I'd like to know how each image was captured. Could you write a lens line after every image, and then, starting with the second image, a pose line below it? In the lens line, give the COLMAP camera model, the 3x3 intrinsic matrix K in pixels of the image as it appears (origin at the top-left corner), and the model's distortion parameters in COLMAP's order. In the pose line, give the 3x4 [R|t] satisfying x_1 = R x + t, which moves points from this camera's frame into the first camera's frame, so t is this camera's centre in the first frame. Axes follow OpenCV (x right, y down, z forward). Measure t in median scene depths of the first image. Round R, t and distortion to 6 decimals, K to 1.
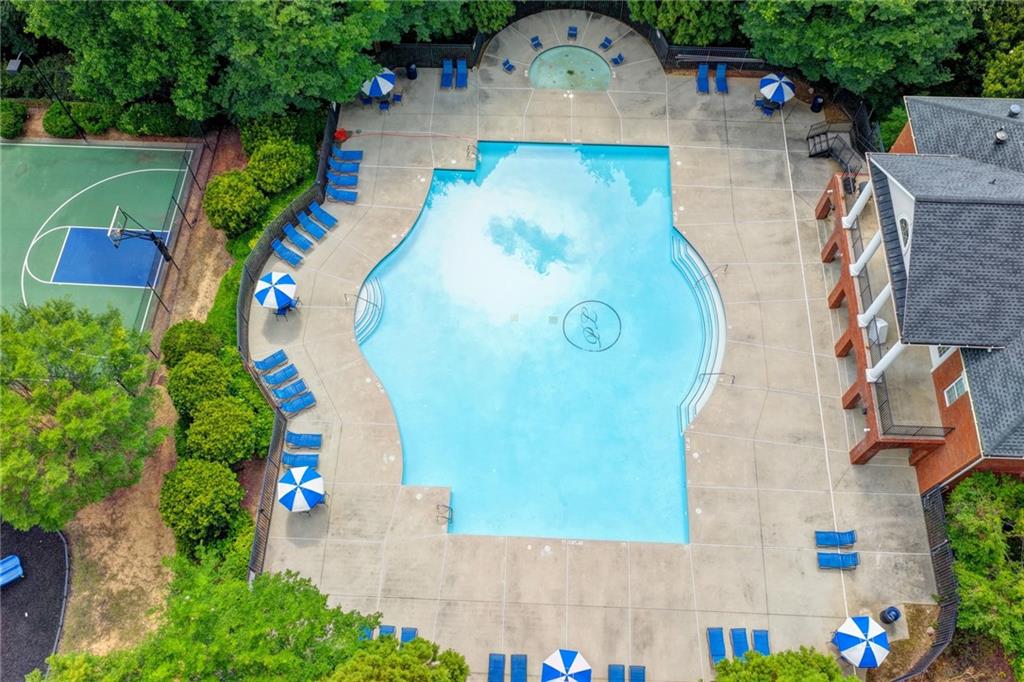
lens RADIAL K [[840.8, 0, 511.6], [0, 840.8, 347.2], [0, 0, 1]] dist [-0.005614, 0.018083]
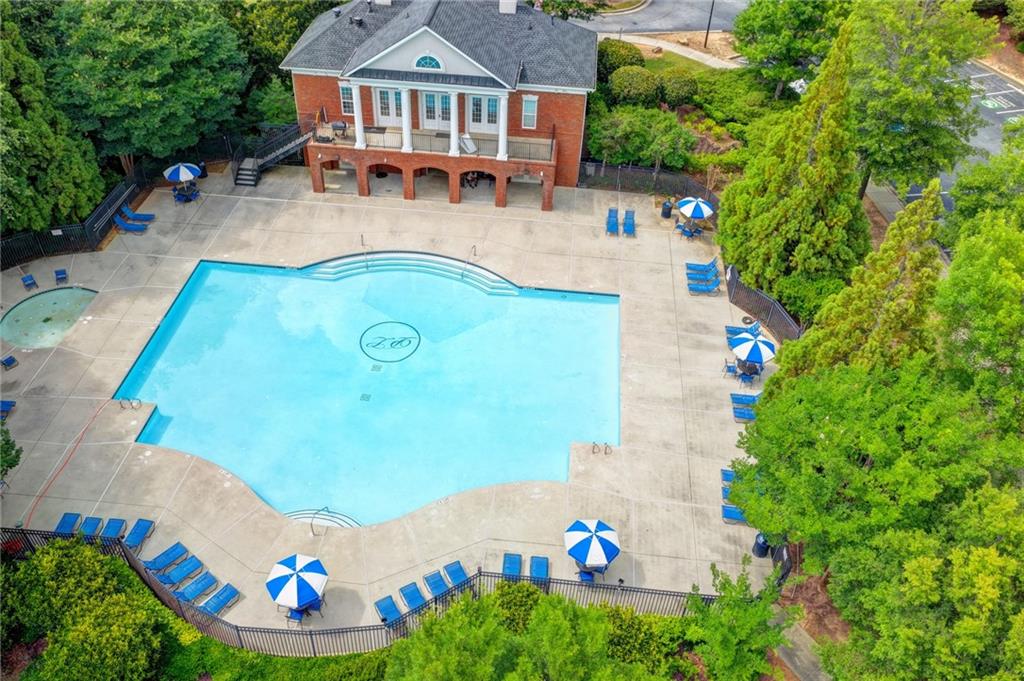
lens RADIAL K [[840.8, 0, 511.6], [0, 840.8, 346.7], [0, 0, 1]] dist [-0.005614, 0.018083]
pose [[0.048133, -0.648761, 0.759468, -0.675173], [0.873726, 0.395807, 0.282736, -0.186388], [-0.484031, 0.649958, 0.585891, 0.386764]]
